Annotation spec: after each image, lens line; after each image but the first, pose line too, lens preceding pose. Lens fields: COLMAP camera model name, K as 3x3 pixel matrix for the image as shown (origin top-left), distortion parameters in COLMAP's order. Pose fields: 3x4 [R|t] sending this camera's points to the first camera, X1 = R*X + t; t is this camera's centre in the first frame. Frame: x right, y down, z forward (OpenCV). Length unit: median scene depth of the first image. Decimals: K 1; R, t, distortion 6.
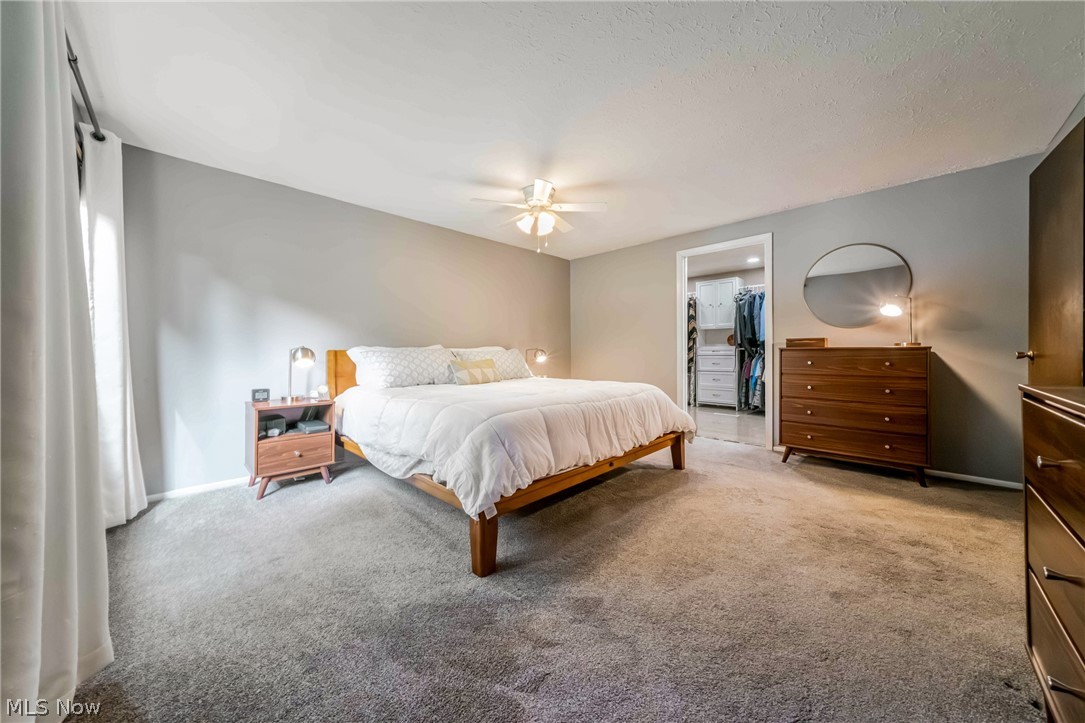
lens RADIAL K [[378.8, 0, 539.3], [0, 378.8, 356.1], [0, 0, 1]] dist [-0.009371, 0.000424]
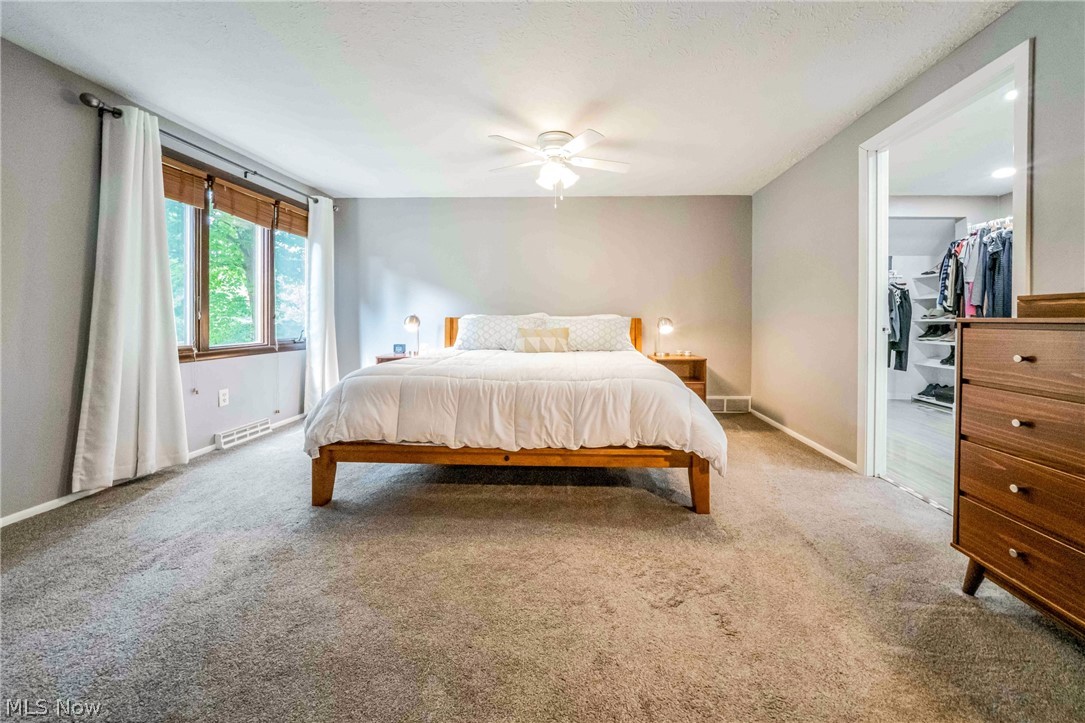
lens RADIAL K [[378.8, 0, 514.4], [0, 378.8, 324.0], [0, 0, 1]] dist [-0.009371, 0.000424]
pose [[0.667616, 0.019185, -0.744259, 0.655552], [-0.017901, 0.999793, 0.009714, -0.011729], [0.744291, 0.006838, 0.667821, 0.373776]]
